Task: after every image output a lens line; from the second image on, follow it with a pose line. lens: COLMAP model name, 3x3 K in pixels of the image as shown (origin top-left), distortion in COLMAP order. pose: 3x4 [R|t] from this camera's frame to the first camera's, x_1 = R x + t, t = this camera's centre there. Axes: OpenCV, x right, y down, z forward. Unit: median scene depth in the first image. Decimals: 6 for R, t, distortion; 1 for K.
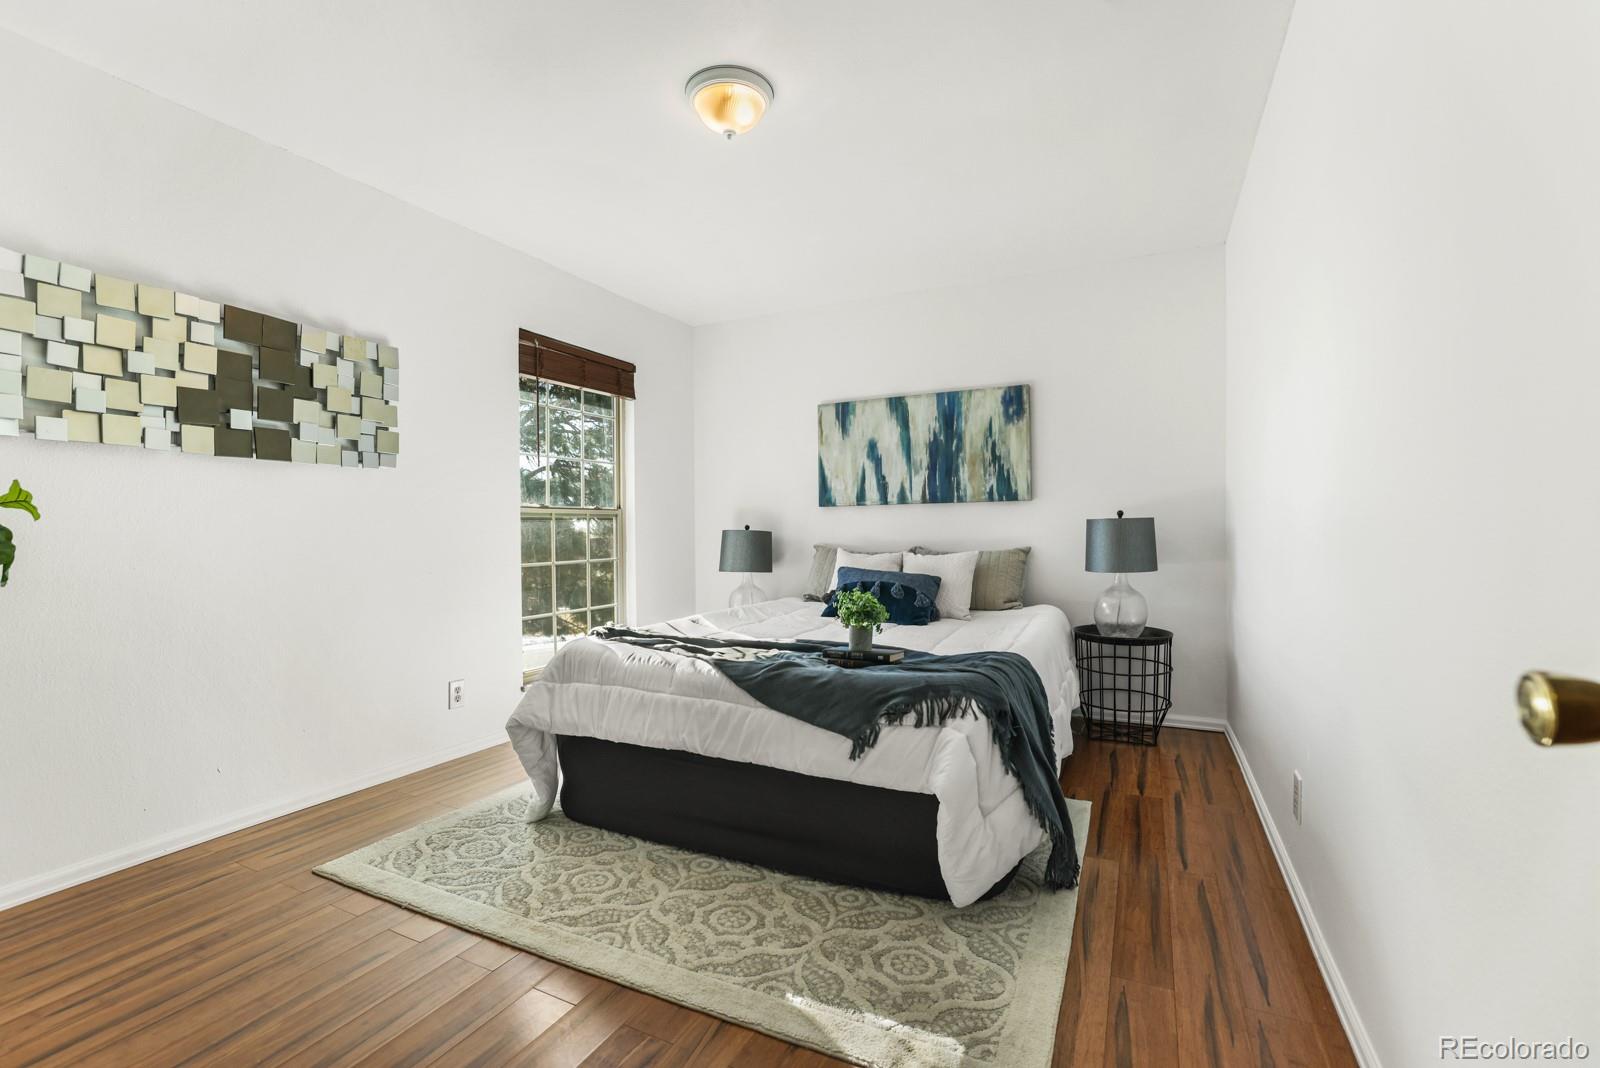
lens RADIAL K [[694.4, 0, 790.8], [0, 694.4, 539.0], [0, 0, 1]] dist [-0.048407, 0.017203]
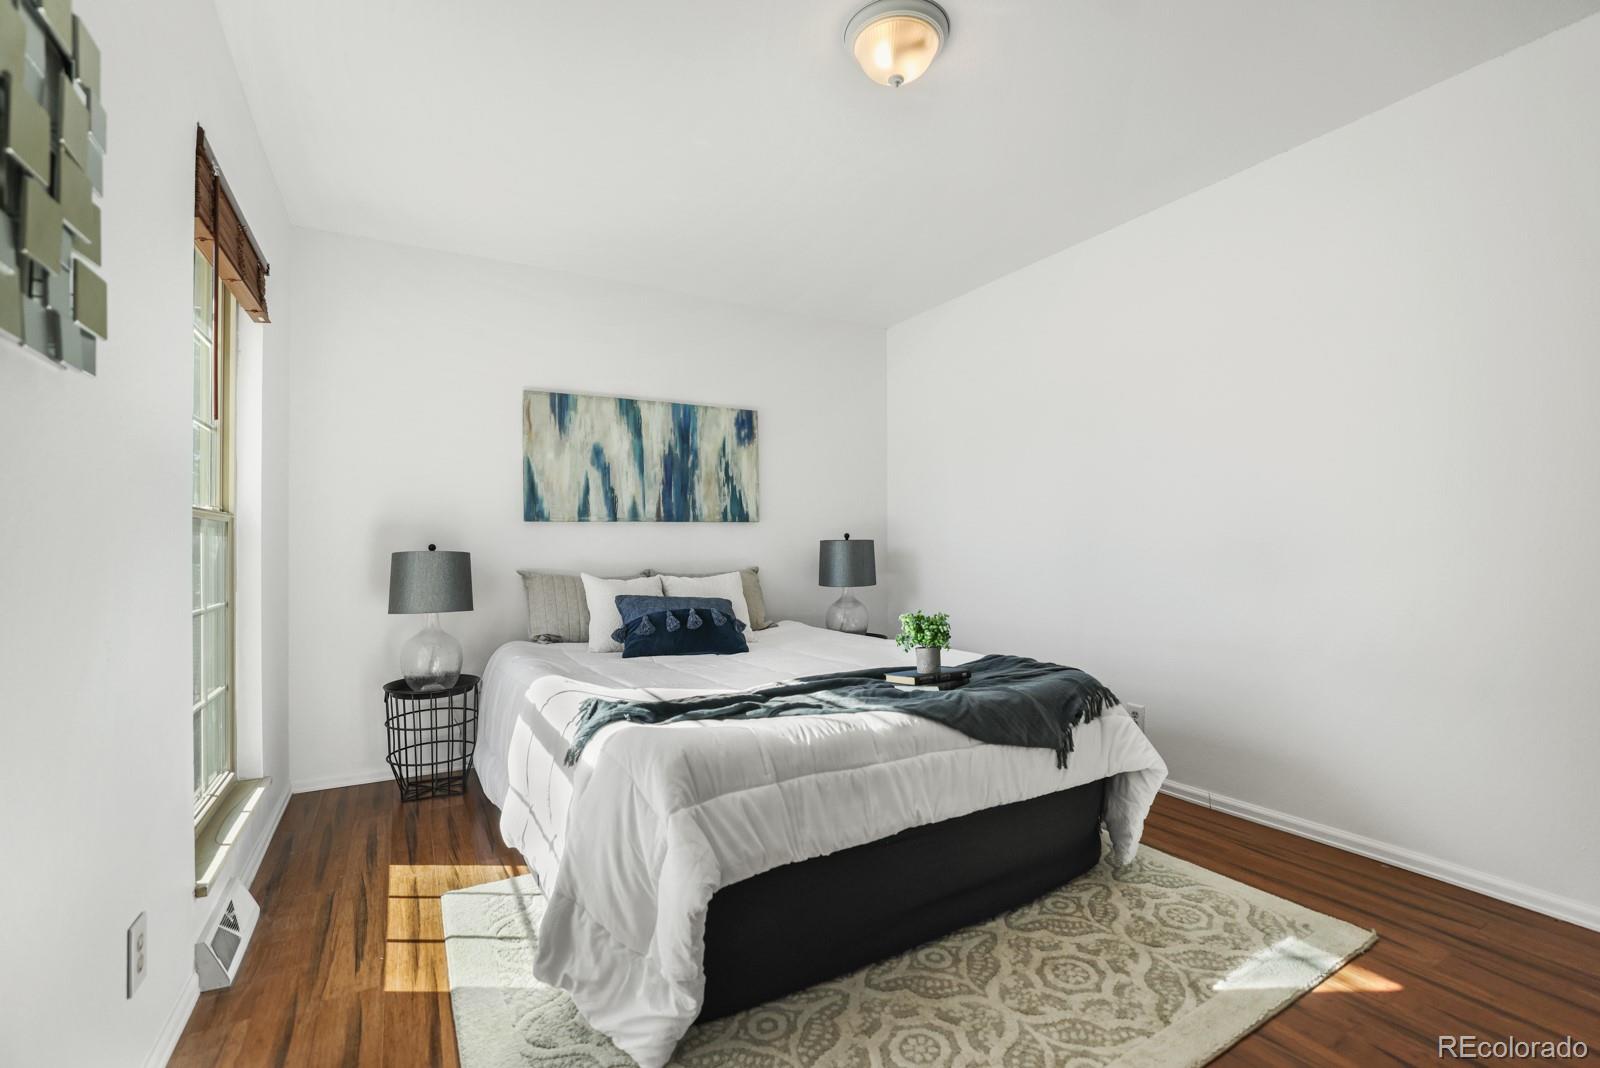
lens RADIAL K [[704.1, 0, 806.7], [0, 704.1, 509.9], [0, 0, 1]] dist [-0.023995, -0.000216]
pose [[0.557943, 0.057997, 0.827850, -0.475340], [0.030200, 0.995475, -0.090095, 0.022289], [-0.829329, 0.075269, 0.553667, 0.350579]]
